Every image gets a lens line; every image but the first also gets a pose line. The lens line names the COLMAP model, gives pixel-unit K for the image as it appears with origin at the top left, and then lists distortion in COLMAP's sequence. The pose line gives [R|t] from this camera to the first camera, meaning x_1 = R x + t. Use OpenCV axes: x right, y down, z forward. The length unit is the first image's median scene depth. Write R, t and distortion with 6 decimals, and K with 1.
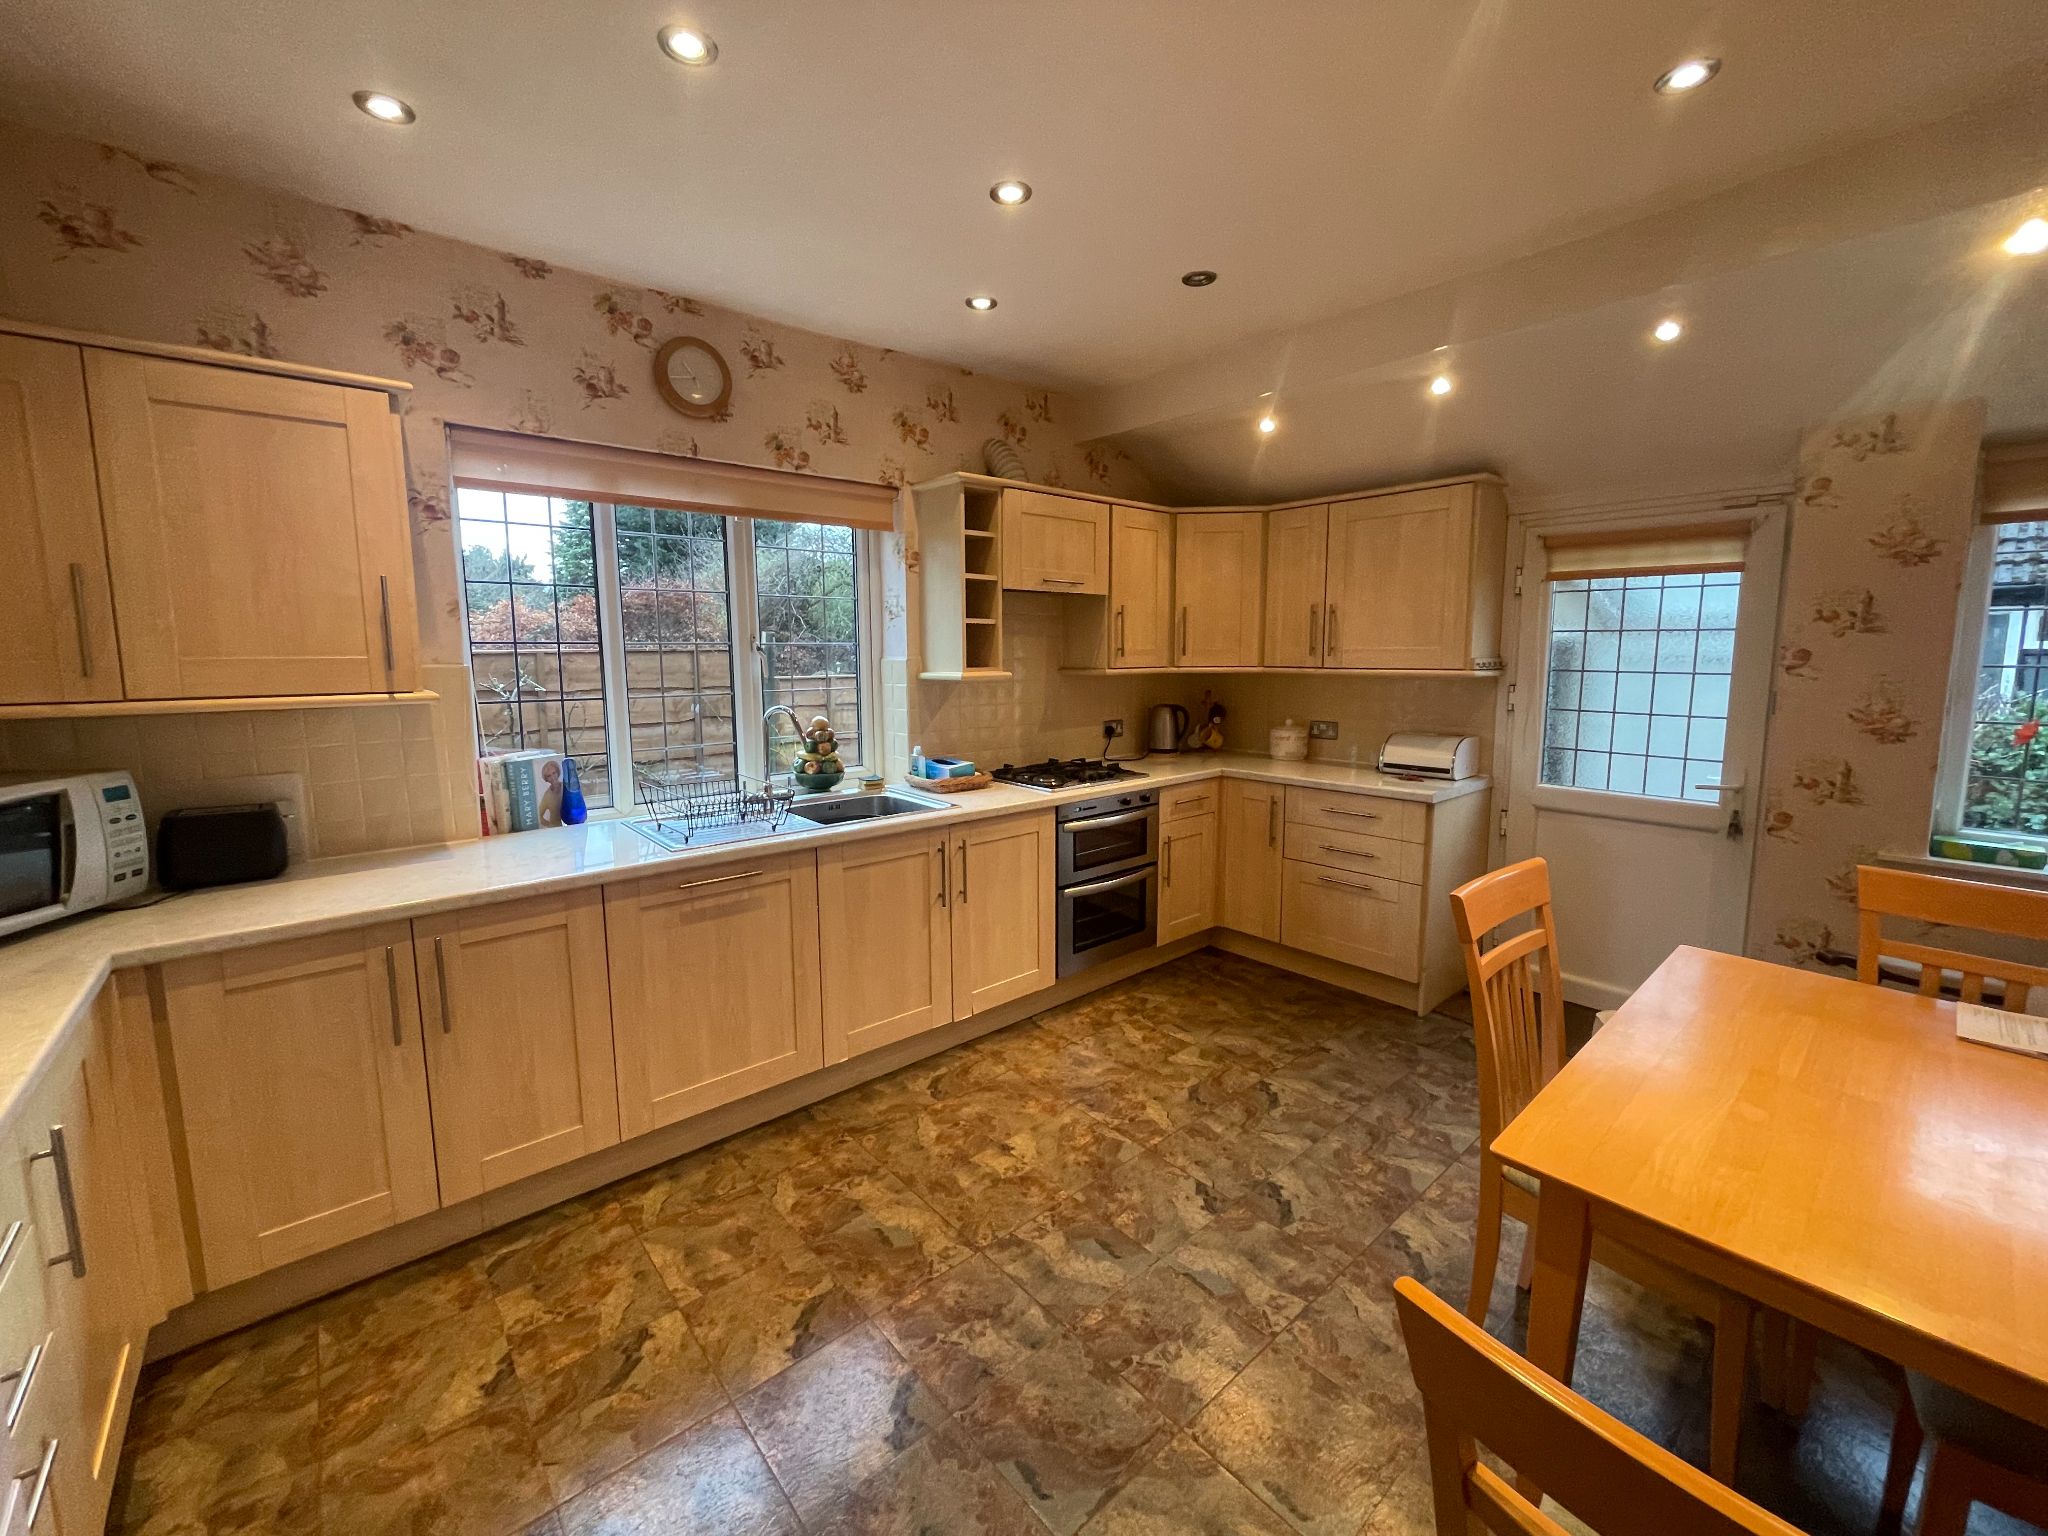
lens RADIAL K [[823.2, 0, 1022.6], [0, 823.2, 746.3], [0, 0, 1]] dist [-0.002433, -0.000654]
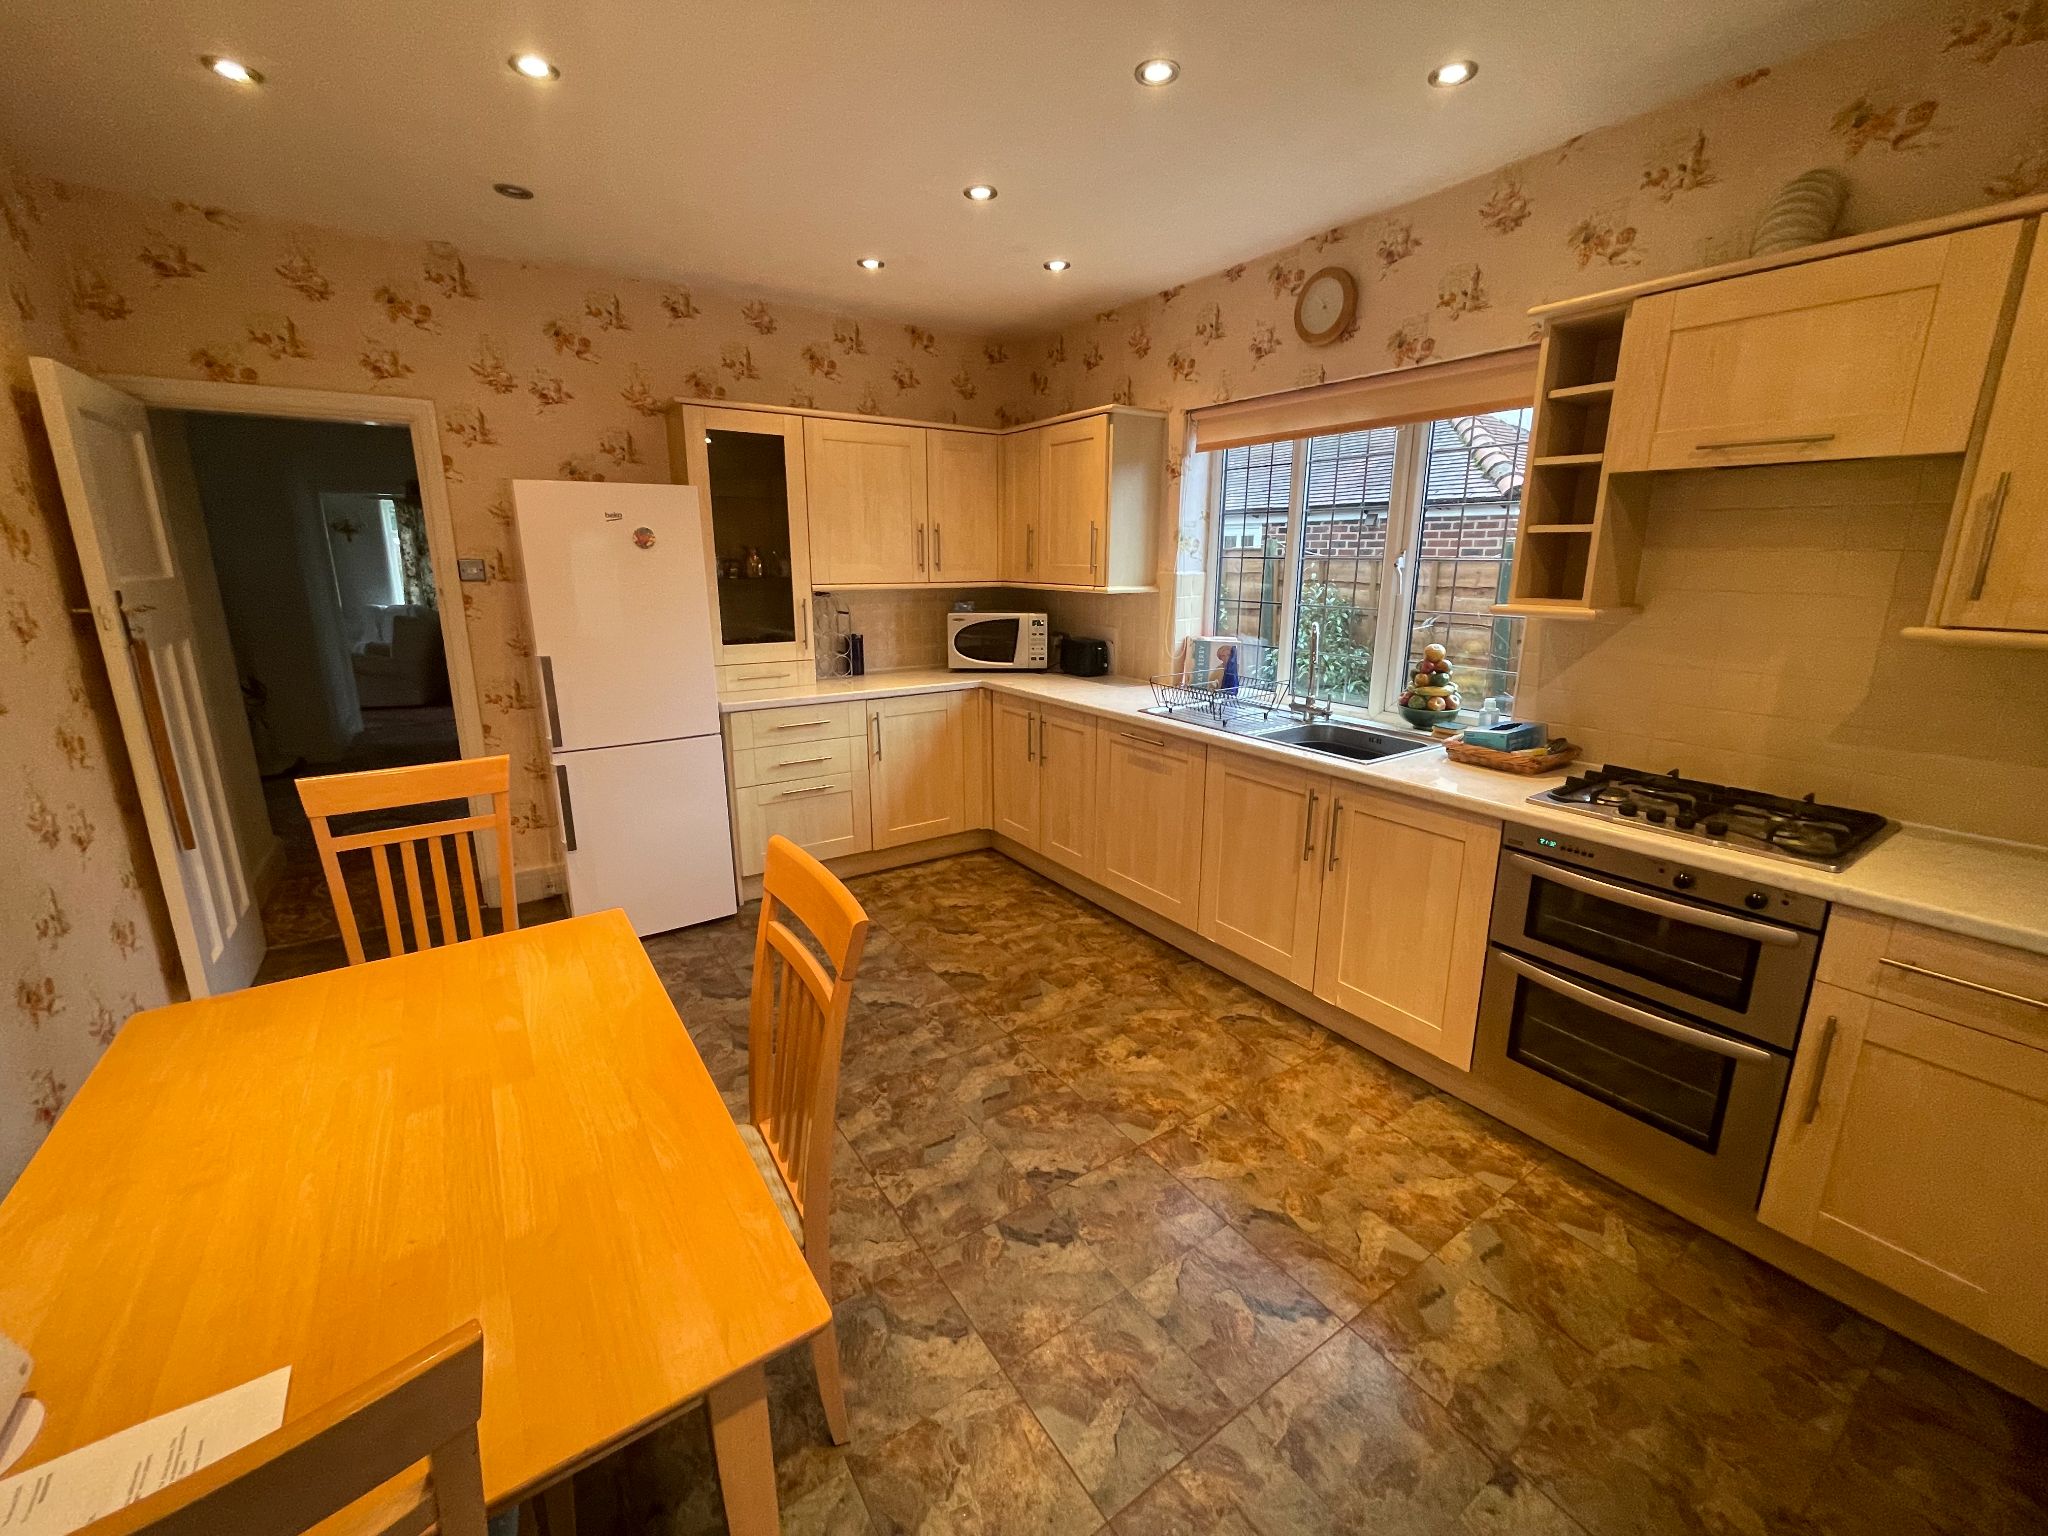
lens RADIAL K [[823.2, 0, 1022.6], [0, 823.2, 746.3], [0, 0, 1]] dist [-0.002433, -0.000654]
pose [[-0.115167, 0.230276, -0.966286, 0.845479], [-0.120671, 0.962312, 0.243711, -0.115303], [0.985989, 0.144670, -0.083039, 0.814108]]
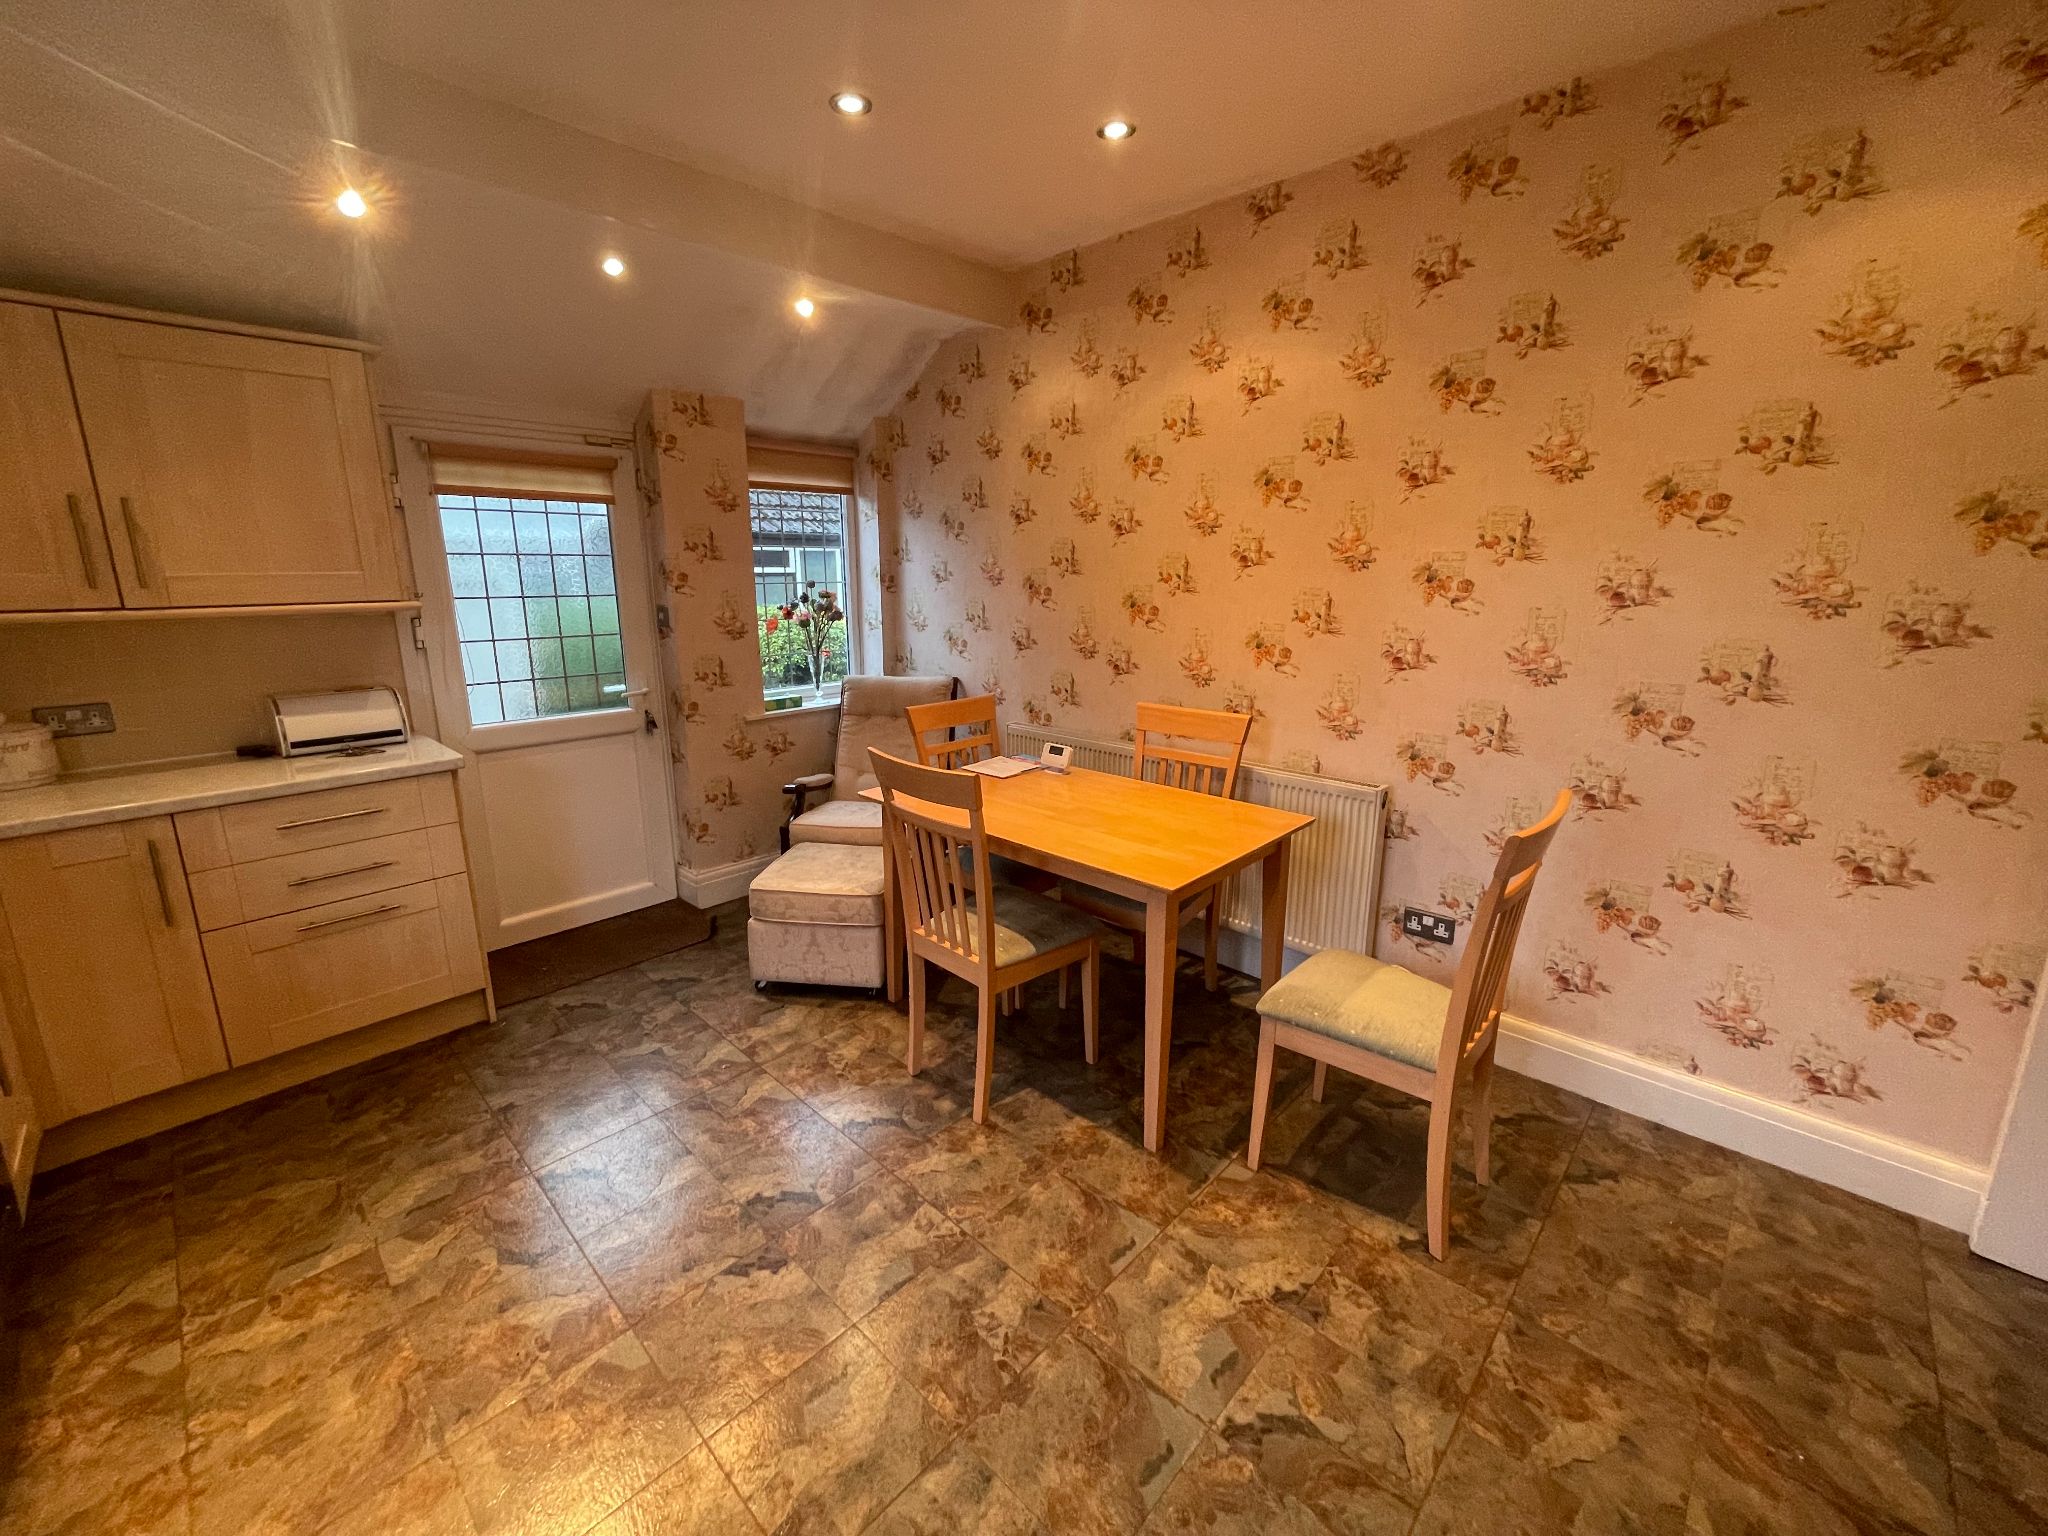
lens RADIAL K [[823.2, 0, 1022.6], [0, 823.2, 746.3], [0, 0, 1]] dist [-0.002433, -0.000654]
pose [[-0.097515, -0.206174, 0.973644, -0.398314], [0.122872, 0.968328, 0.217355, -0.070195], [-0.987620, 0.140828, -0.069094, 0.608868]]
